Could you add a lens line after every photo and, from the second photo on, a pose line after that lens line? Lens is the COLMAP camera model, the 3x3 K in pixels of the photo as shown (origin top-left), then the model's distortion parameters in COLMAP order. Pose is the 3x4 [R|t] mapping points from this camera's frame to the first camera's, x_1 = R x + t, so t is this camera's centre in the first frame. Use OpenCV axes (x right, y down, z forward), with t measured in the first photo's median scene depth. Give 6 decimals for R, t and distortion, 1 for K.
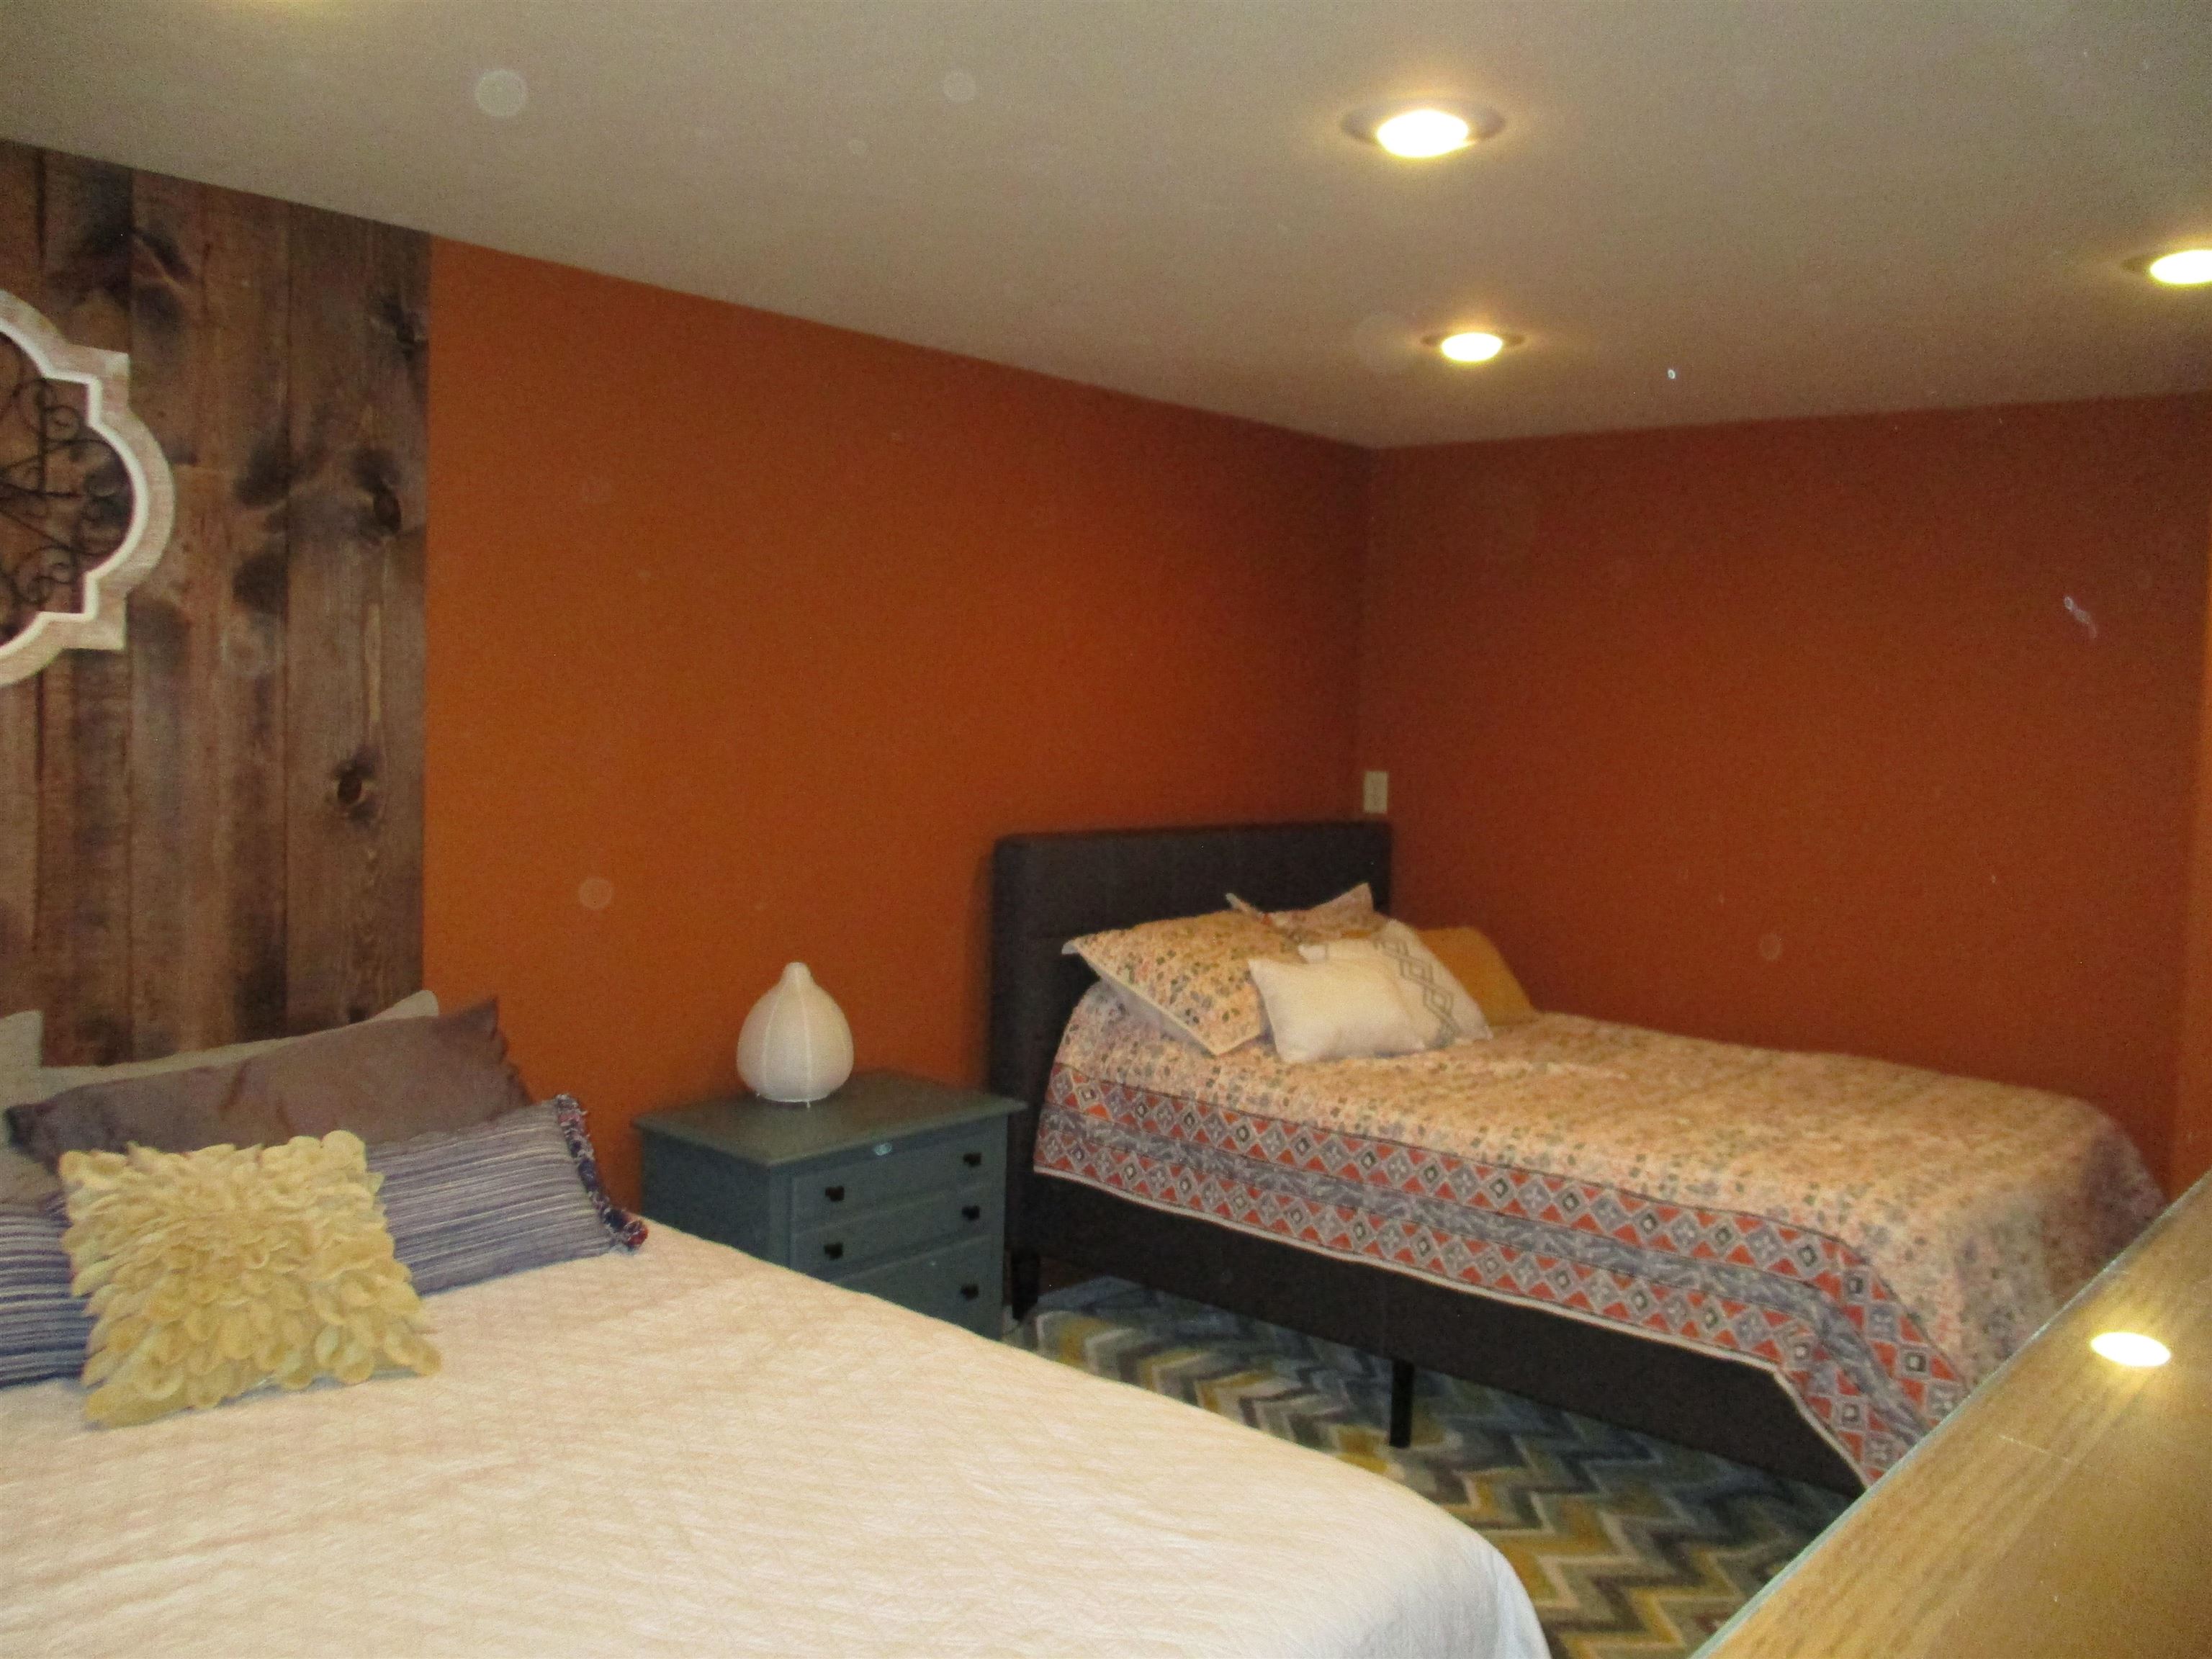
lens RADIAL K [[1871.4, 0, 1098.4], [0, 1871.4, 821.1], [0, 0, 1]] dist [-0.012025, 0.012848]
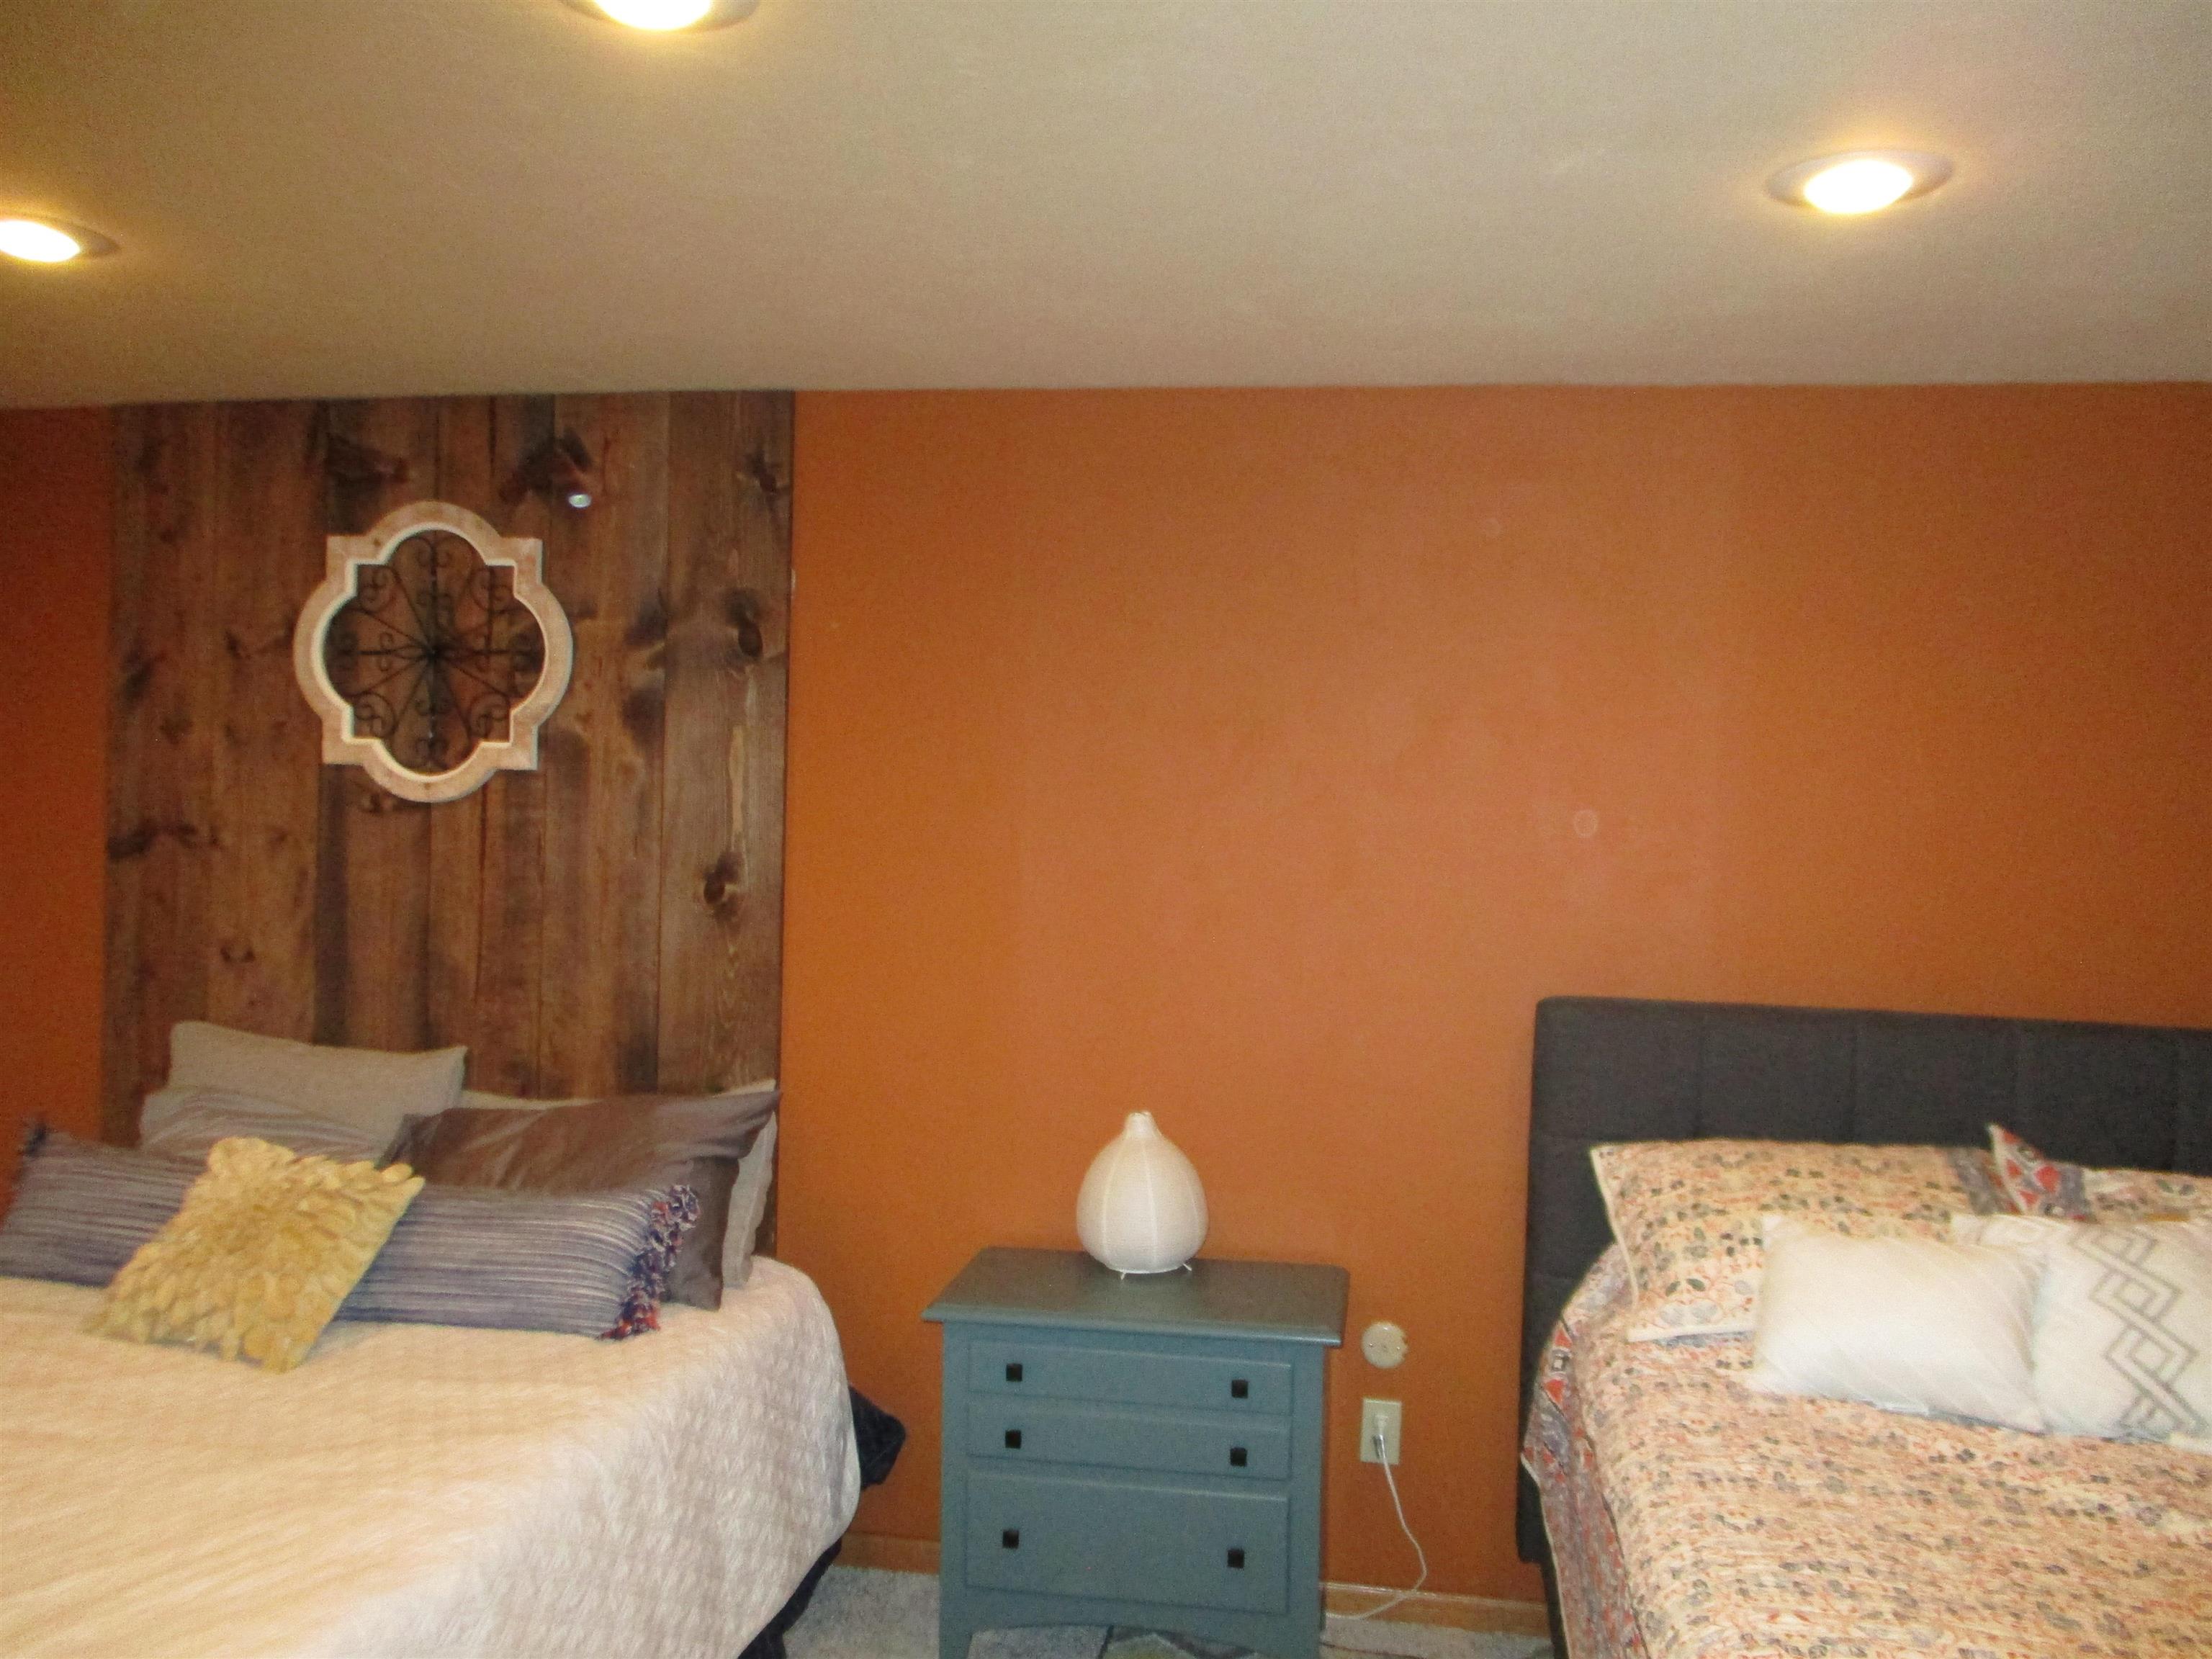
lens RADIAL K [[1871.4, 0, 1097.2], [0, 1871.4, 821.4], [0, 0, 1]] dist [-0.012025, 0.012848]
pose [[0.515472, -0.007847, -0.856871, 0.738717], [-0.066913, 0.996536, -0.049379, -0.019236], [0.854290, 0.082790, 0.513161, 0.661752]]
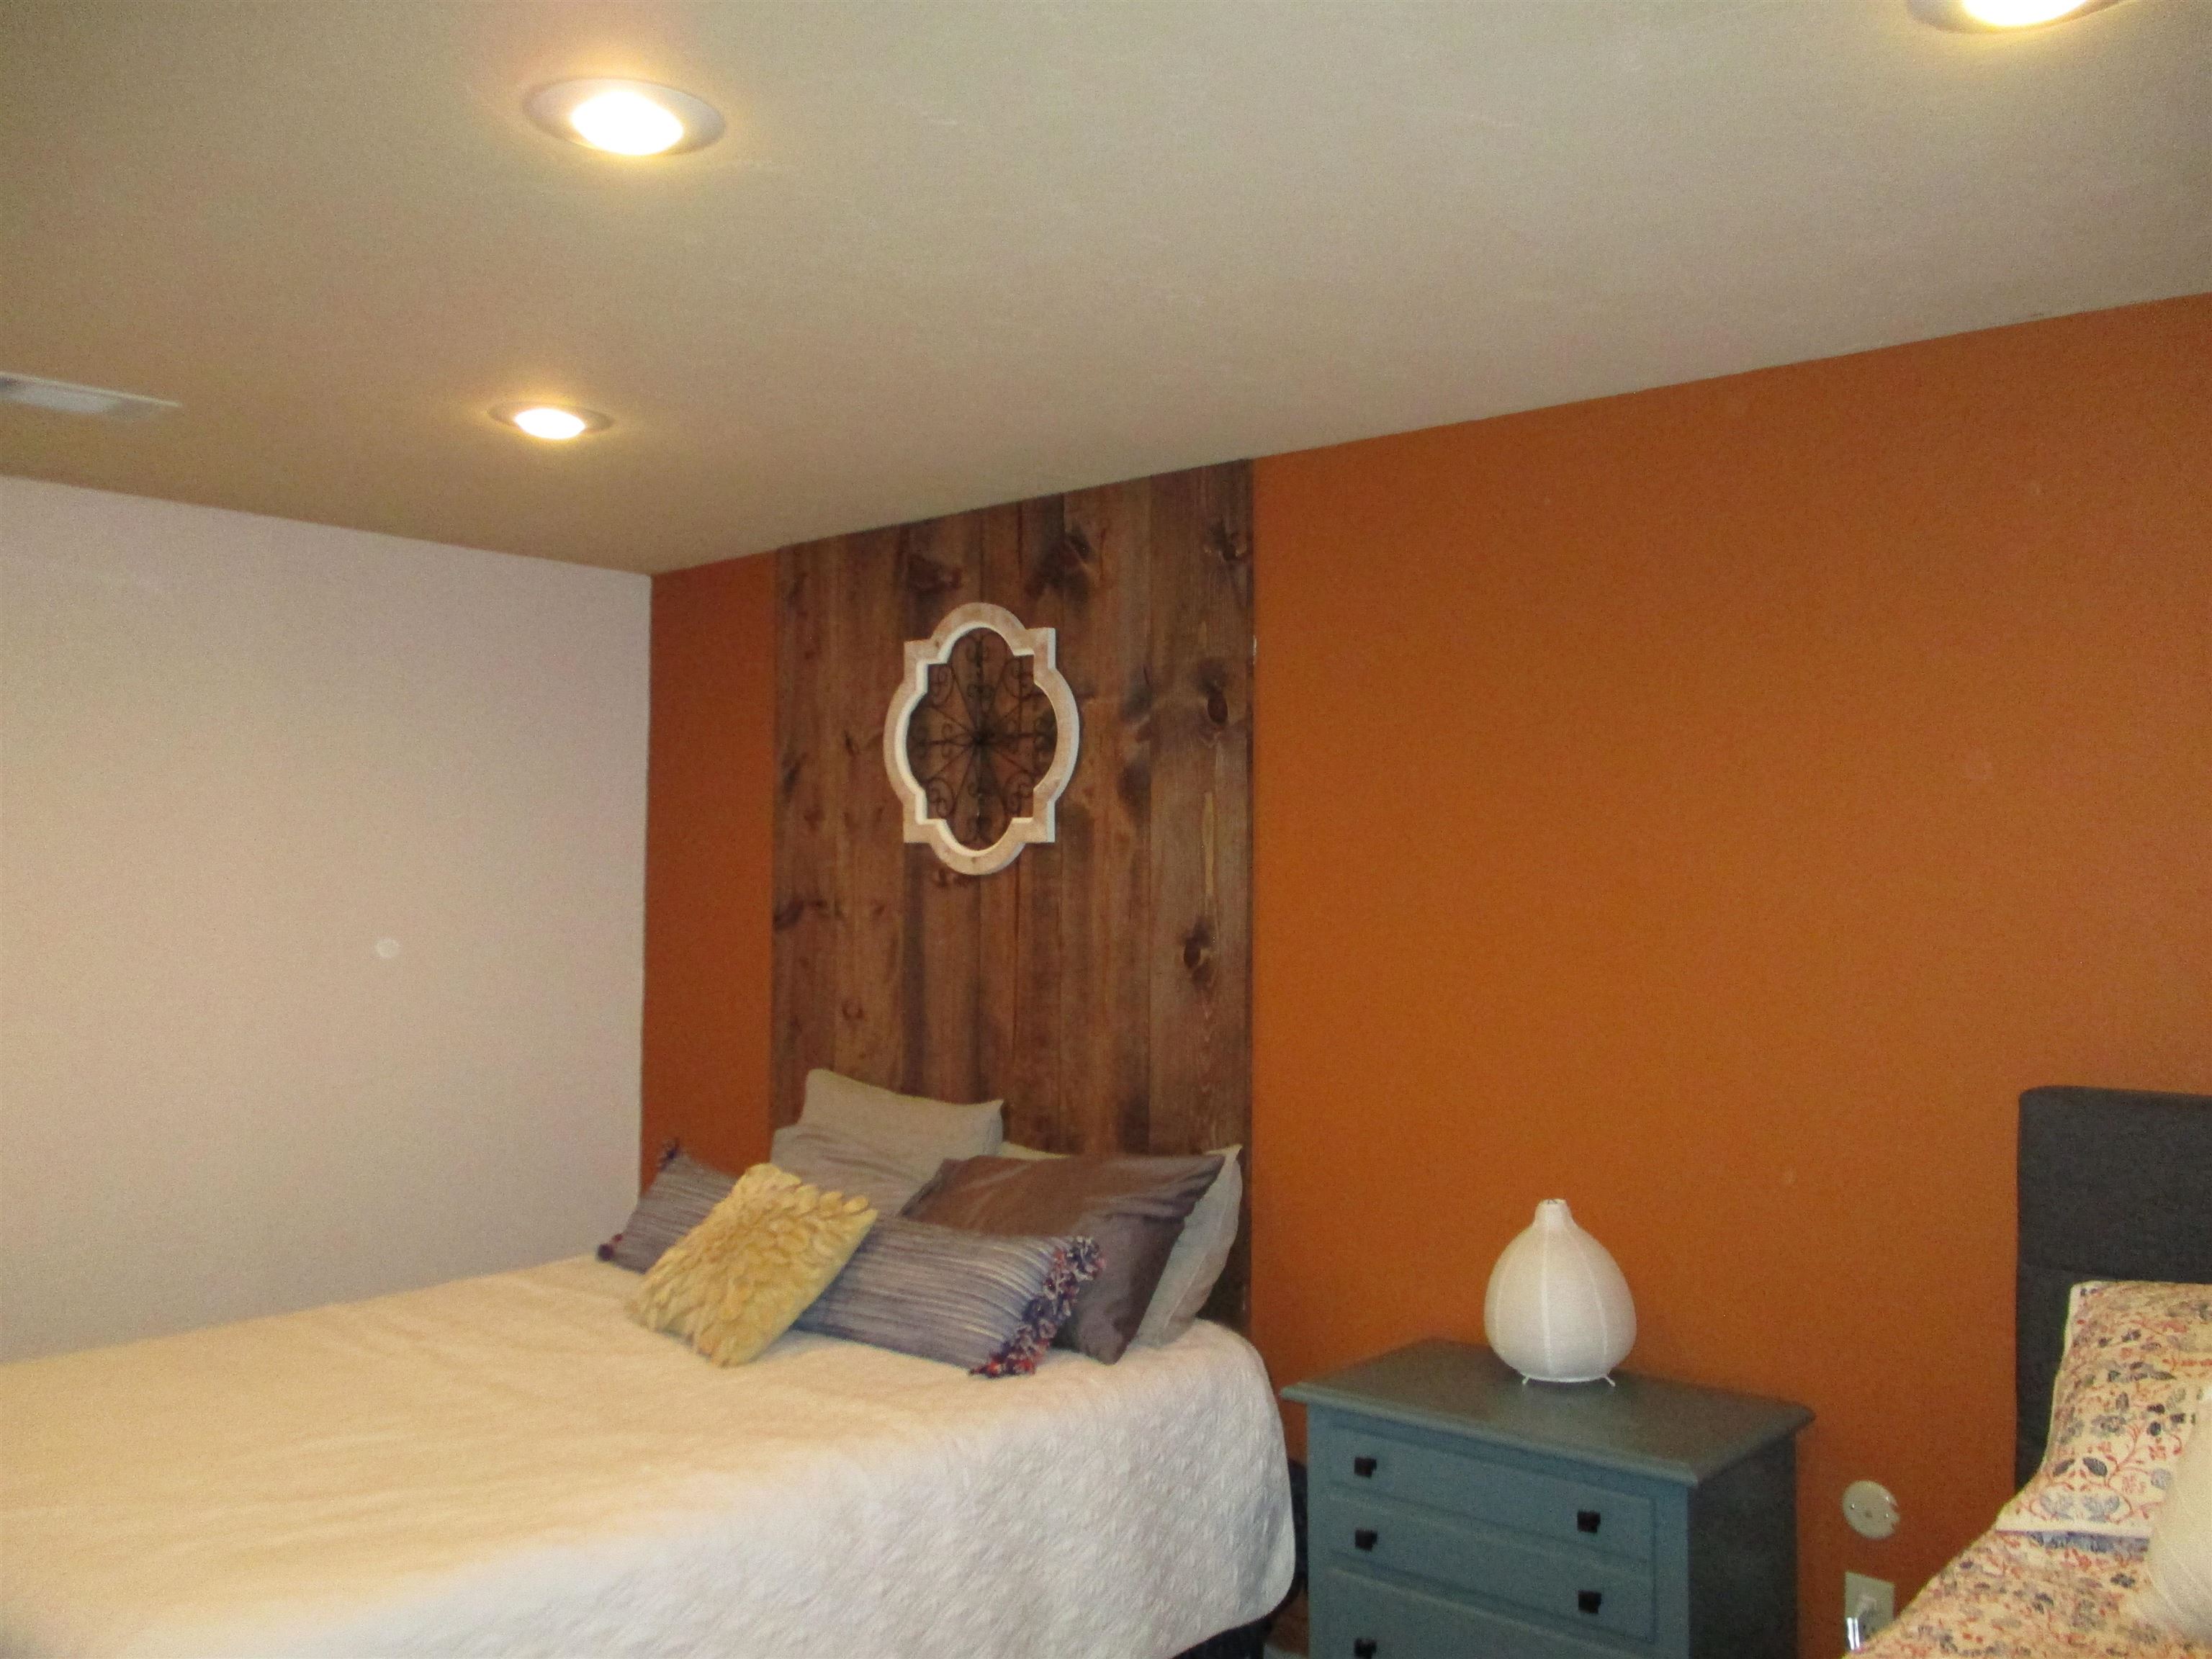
lens RADIAL K [[1871.4, 0, 1095.0], [0, 1871.4, 821.3], [0, 0, 1]] dist [-0.012025, 0.012848]
pose [[-0.014944, -0.065412, -0.997746, 0.808978], [-0.076995, 0.994970, -0.064076, -0.021740], [0.996920, 0.075864, -0.019906, 1.030756]]
